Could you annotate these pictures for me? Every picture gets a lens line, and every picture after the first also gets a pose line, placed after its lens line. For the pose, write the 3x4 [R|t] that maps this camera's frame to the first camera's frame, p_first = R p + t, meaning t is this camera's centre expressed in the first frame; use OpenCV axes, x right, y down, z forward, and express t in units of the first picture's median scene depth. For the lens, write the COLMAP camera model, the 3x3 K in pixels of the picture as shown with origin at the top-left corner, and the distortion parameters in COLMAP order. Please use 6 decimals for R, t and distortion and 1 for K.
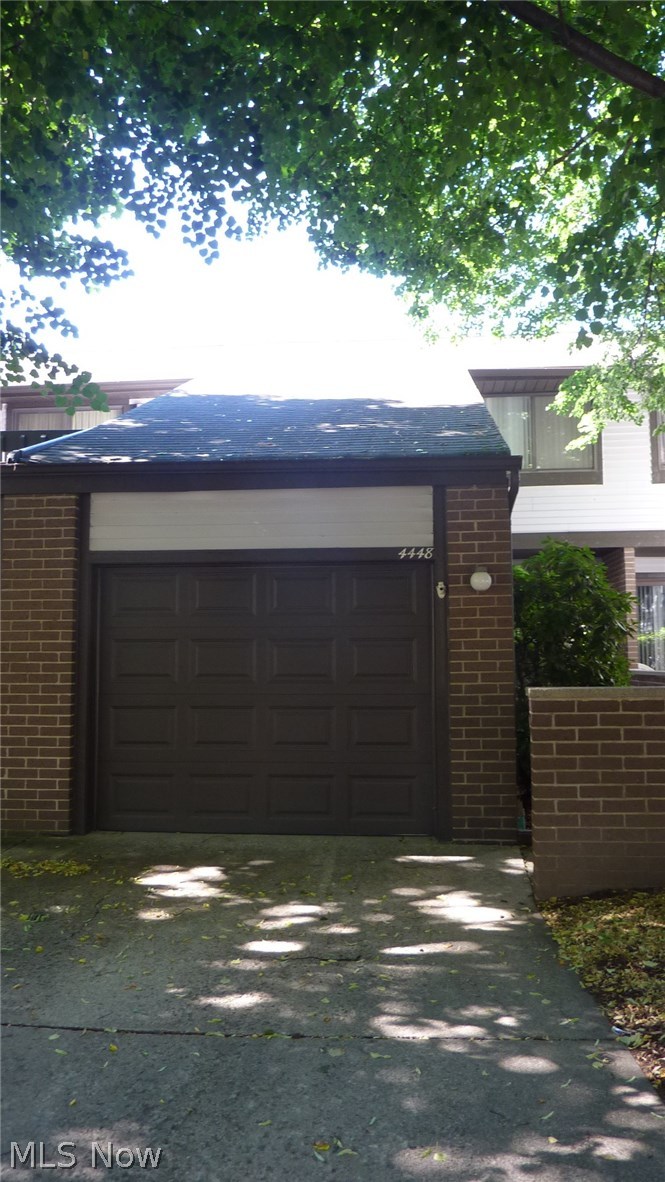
lens RADIAL K [[893.5, 0, 332.5], [0, 893.5, 591.0], [0, 0, 1]] dist [0.000422, -0.043287]
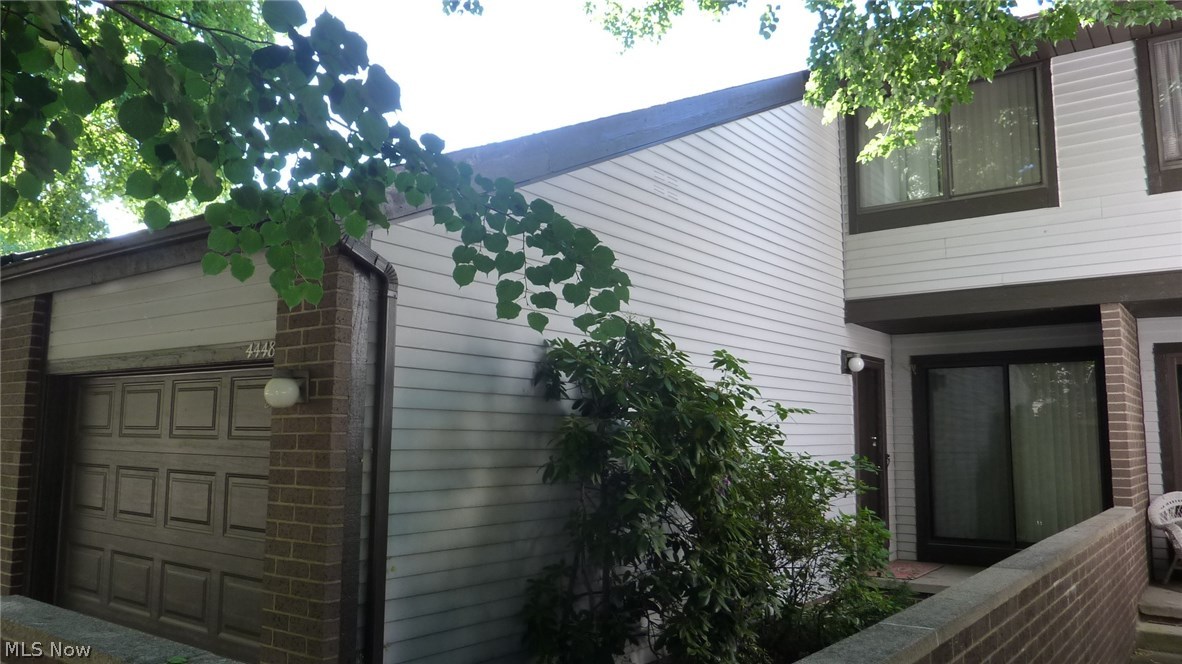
lens RADIAL K [[853.9, 0, 591.0], [0, 853.9, 332.0], [0, 0, 1]] dist [-0.002047, -0.001274]
pose [[0.840738, -0.049356, -0.539188, 0.616020], [0.025603, 0.998347, -0.051463, -0.015724], [0.540836, 0.029462, 0.840612, 0.570748]]
